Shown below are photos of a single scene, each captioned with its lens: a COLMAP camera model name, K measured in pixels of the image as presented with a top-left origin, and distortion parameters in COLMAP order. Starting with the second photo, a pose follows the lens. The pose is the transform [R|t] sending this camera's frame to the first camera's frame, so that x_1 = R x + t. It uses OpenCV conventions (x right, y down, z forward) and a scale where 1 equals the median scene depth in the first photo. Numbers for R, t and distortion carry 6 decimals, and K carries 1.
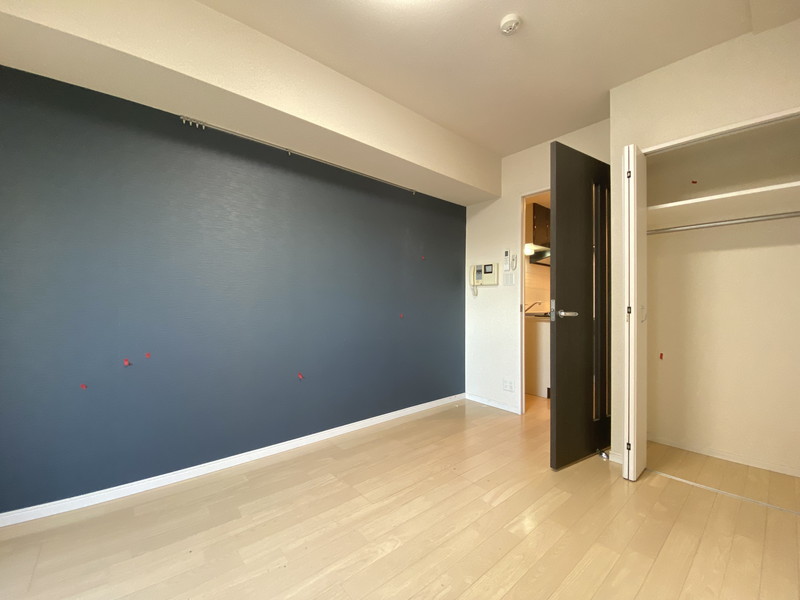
lens RADIAL K [[324.8, 0, 397.0], [0, 324.8, 298.1], [0, 0, 1]] dist [-0.014860, -0.000295]
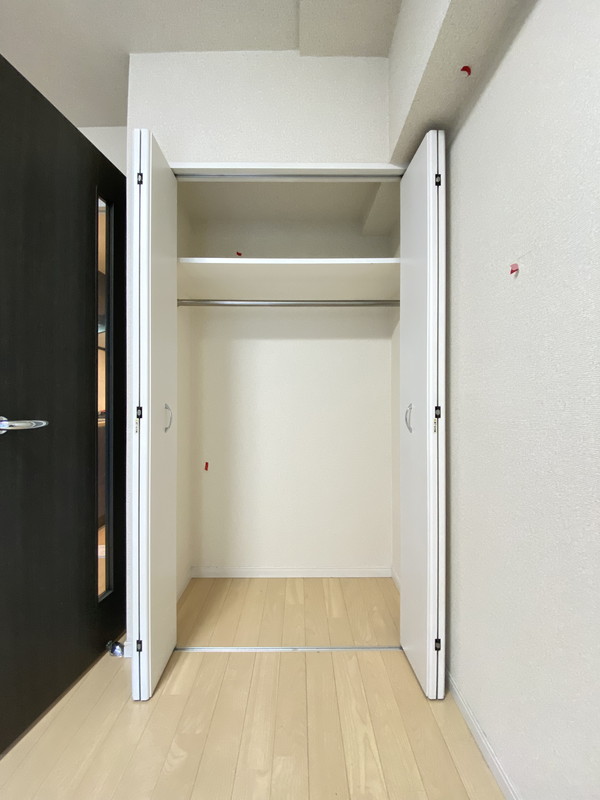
lens RADIAL K [[324.8, 0, 300.2], [0, 324.8, 398.3], [0, 0, 1]] dist [-0.014860, -0.000295]
pose [[0.637412, -0.003515, 0.770516, 0.428304], [-0.007089, 0.999921, 0.010426, 0.002578], [-0.770491, -0.012107, 0.637336, 0.379519]]
